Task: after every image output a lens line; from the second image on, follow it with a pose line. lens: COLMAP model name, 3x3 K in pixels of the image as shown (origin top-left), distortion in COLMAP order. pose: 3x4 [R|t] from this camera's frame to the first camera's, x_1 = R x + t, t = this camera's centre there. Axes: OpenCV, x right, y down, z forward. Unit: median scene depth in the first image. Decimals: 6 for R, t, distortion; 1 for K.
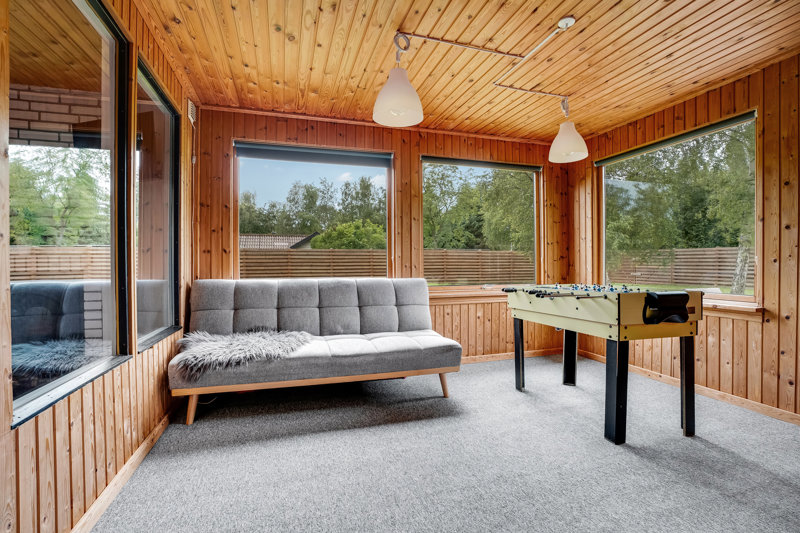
lens RADIAL K [[380.9, 0, 398.1], [0, 380.9, 267.0], [0, 0, 1]] dist [-0.047803, 0.014813]
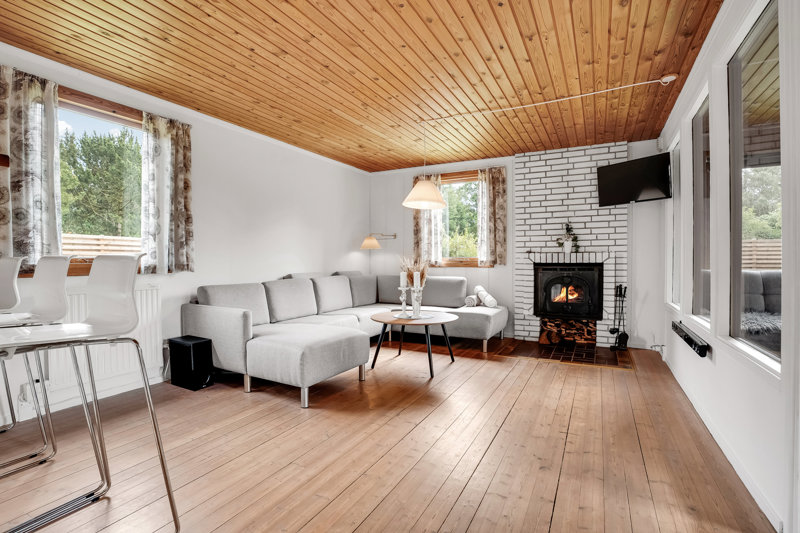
lens RADIAL K [[380.9, 0, 400.7], [0, 380.9, 265.3], [0, 0, 1]] dist [-0.047803, 0.014813]
pose [[0.708552, 0.009818, -0.705591, -0.318867], [-0.001888, 0.999926, 0.012018, 0.004636], [0.705657, -0.007183, 0.708518, -0.639675]]
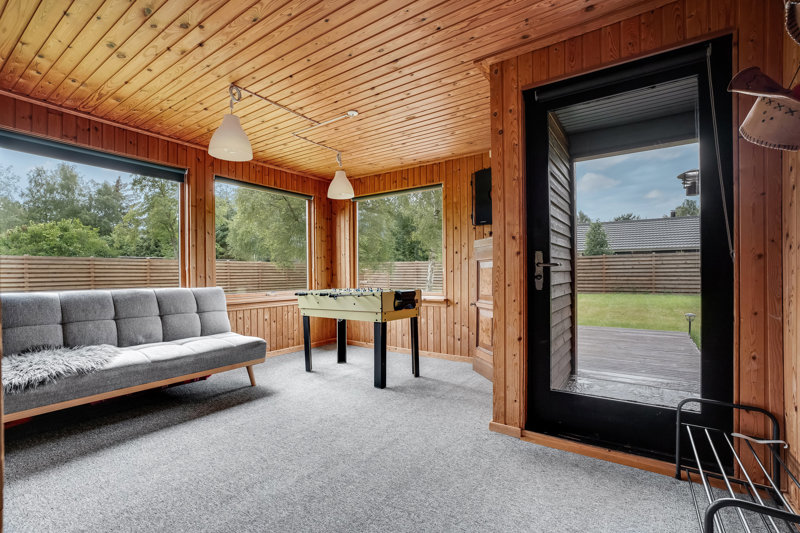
lens RADIAL K [[365.2, 0, 396.0], [0, 365.2, 270.0], [0, 0, 1]] dist [-0.000884, 0.001571]
pose [[0.789472, 0.002495, 0.613782, -0.230457], [0.009566, 0.999820, -0.016368, 0.002198], [-0.613712, 0.018793, 0.789306, -0.192330]]
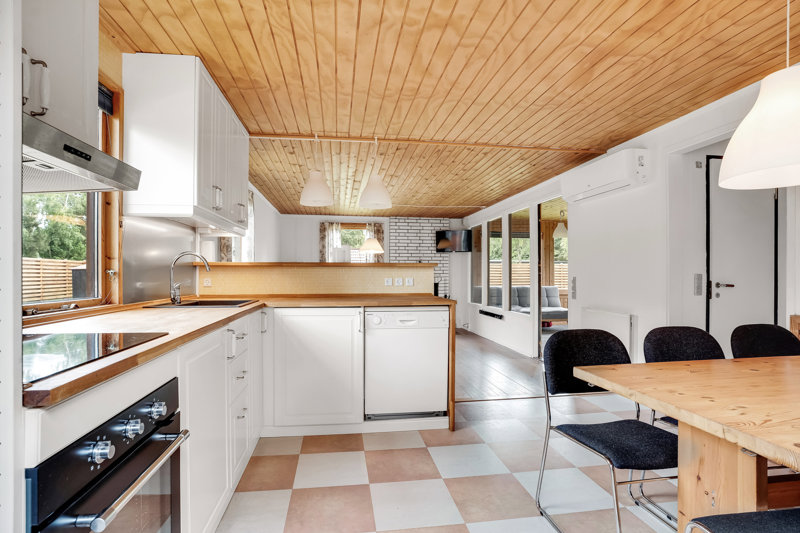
lens RADIAL K [[401.2, 0, 401.1], [0, 401.2, 273.6], [0, 0, 1]] dist [-0.027859, 0.004803]
pose [[0.989514, -0.002930, -0.144407, -0.654803], [0.001751, 0.999964, -0.008295, -0.033496], [0.144426, 0.007955, 0.989484, -1.952868]]
